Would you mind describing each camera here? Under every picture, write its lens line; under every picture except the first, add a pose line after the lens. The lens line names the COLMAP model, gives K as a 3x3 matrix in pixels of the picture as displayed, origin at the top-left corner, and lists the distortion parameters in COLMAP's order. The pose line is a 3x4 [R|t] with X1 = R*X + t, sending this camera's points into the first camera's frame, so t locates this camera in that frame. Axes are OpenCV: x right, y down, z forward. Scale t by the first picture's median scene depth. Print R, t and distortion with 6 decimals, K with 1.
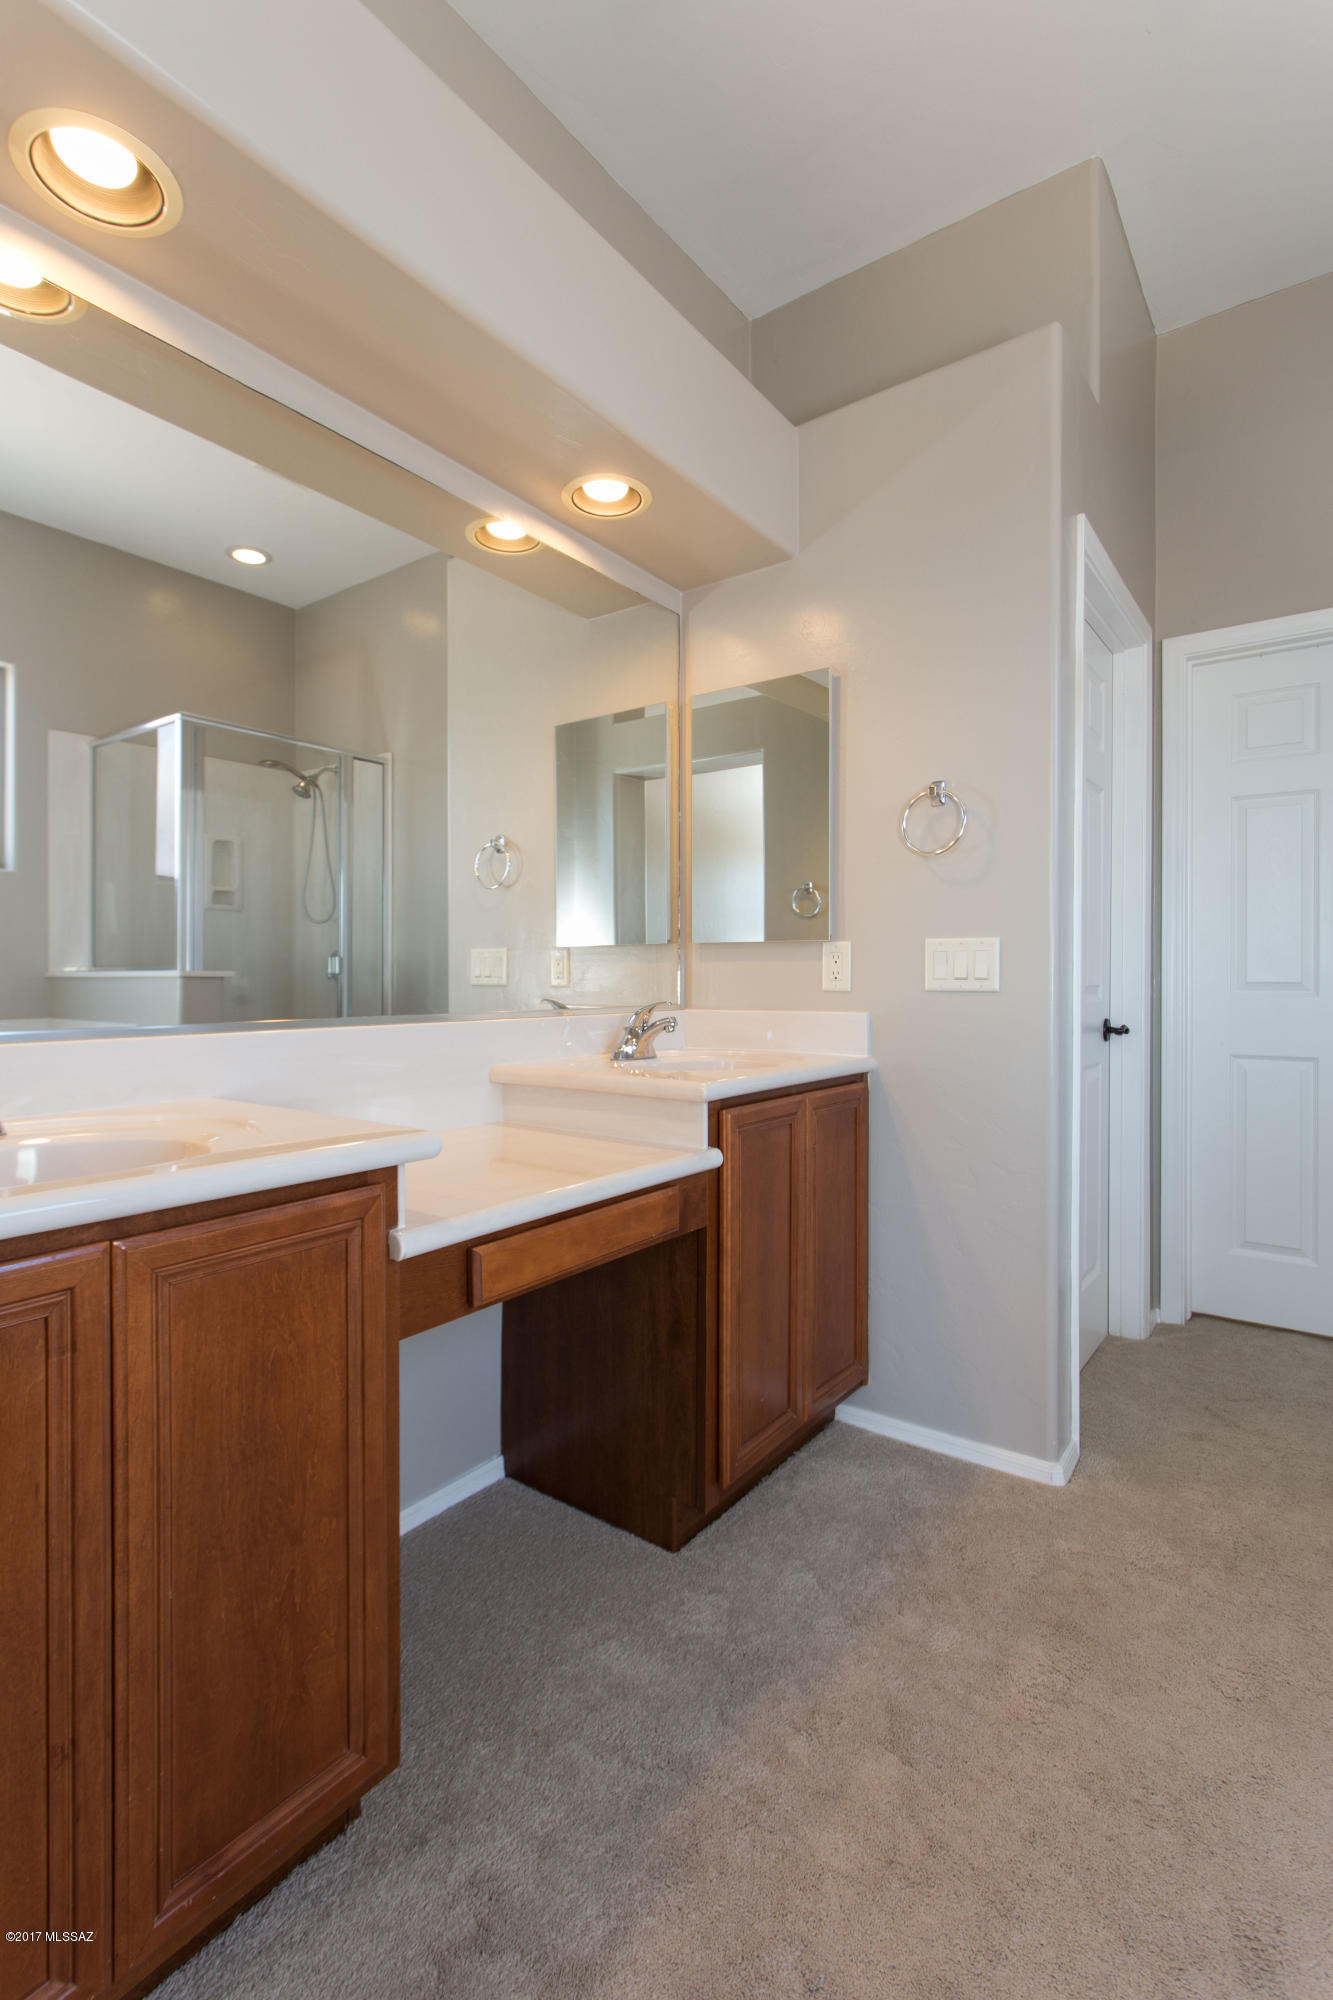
lens RADIAL K [[959.1, 0, 655.5], [0, 959.1, 993.9], [0, 0, 1]] dist [-0.004486, 0.003654]
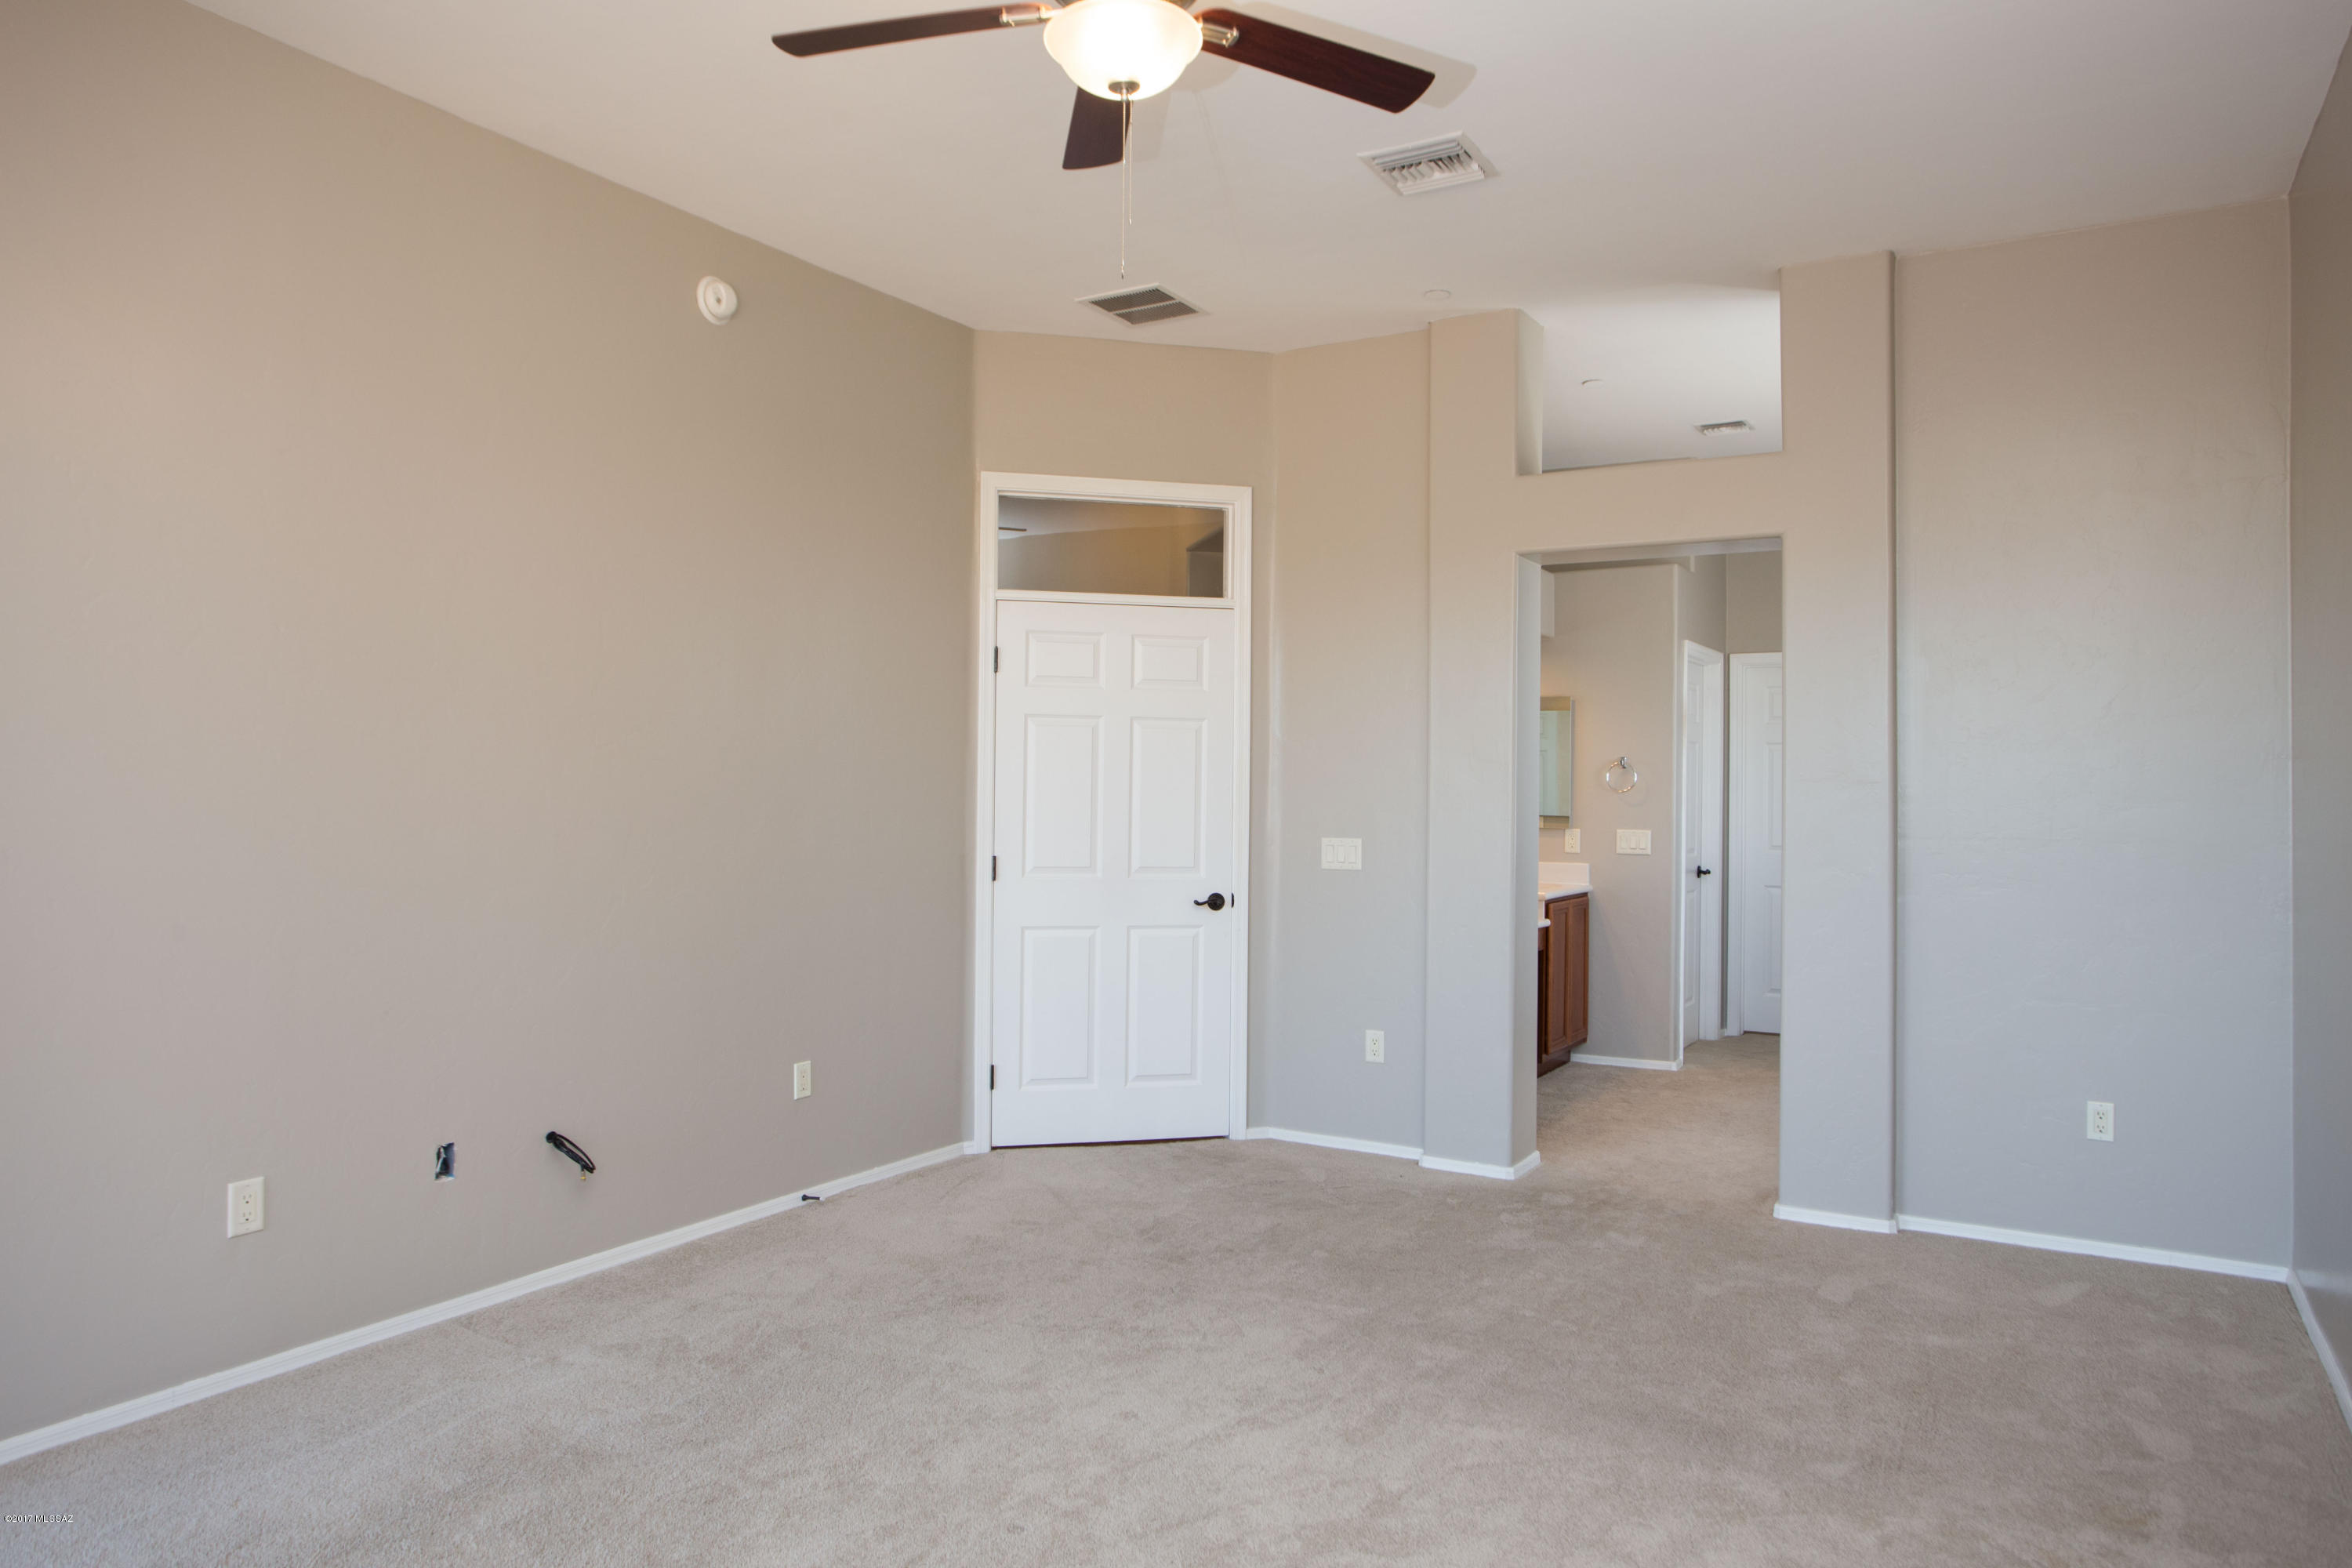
lens RADIAL K [[1473.9, 0, 1178.2], [0, 1473.9, 784.8], [0, 0, 1]] dist [-0.046008, 0.013198]
pose [[0.996010, 0.012056, 0.088427, -0.820602], [-0.010713, 0.999820, -0.015647, -0.079288], [-0.088600, 0.014638, 0.995960, -1.816076]]
